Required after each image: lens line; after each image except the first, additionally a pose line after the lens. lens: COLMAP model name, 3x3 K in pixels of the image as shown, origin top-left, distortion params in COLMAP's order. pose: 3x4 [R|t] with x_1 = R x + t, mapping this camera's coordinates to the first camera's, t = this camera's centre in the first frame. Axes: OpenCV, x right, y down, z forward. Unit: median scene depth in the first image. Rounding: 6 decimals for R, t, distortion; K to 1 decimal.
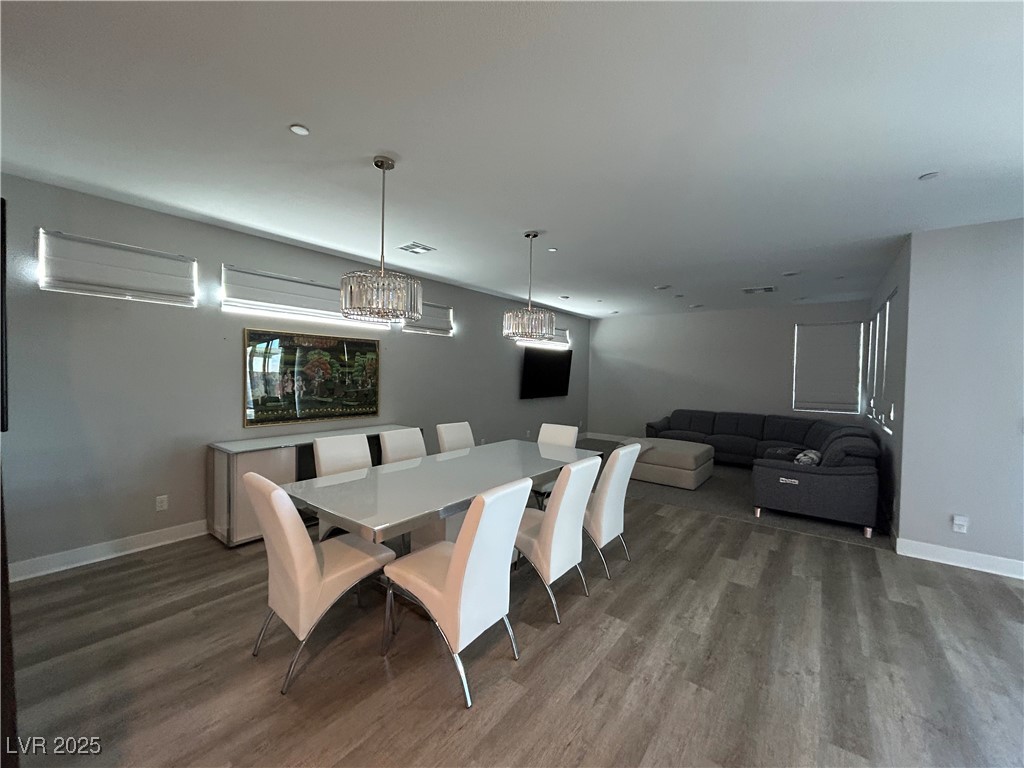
lens RADIAL K [[407.8, 0, 534.2], [0, 407.8, 385.3], [0, 0, 1]] dist [0.036303, -0.000126]
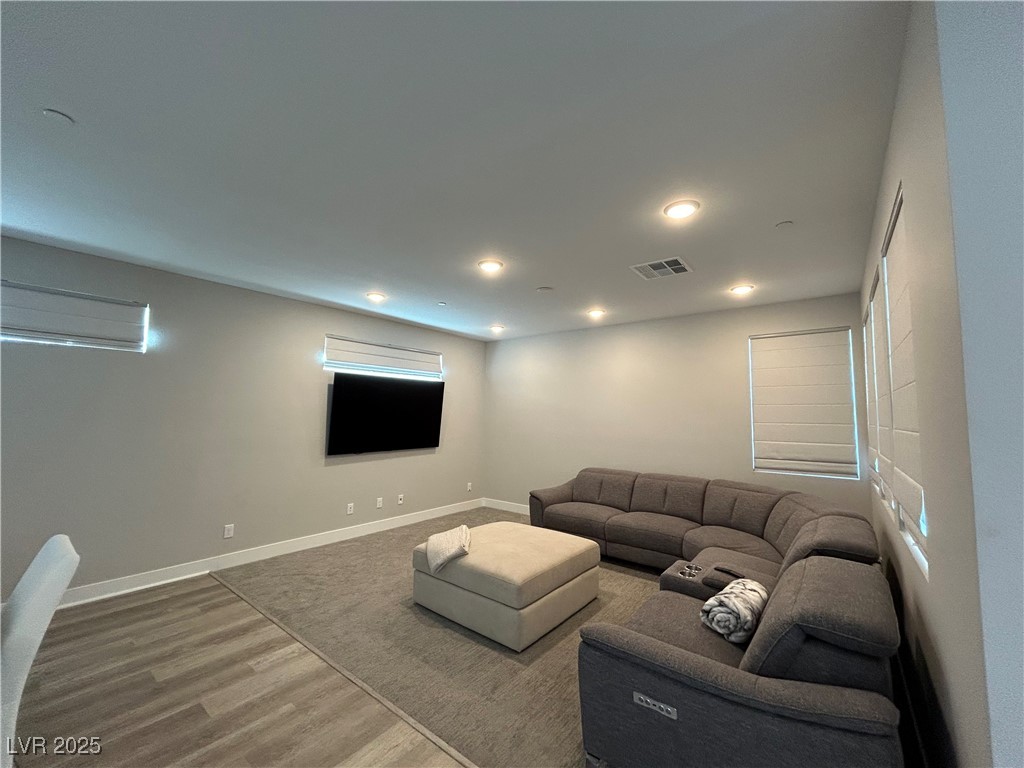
lens RADIAL K [[412.4, 0, 512.0], [0, 412.4, 384.0], [0, 0, 1]] dist [-0.002694, -0.000738]
pose [[0.998576, -0.012569, -0.051837, 0.283729], [0.006602, 0.993492, -0.113712, -0.001190], [0.052929, 0.113208, 0.992160, 0.337863]]
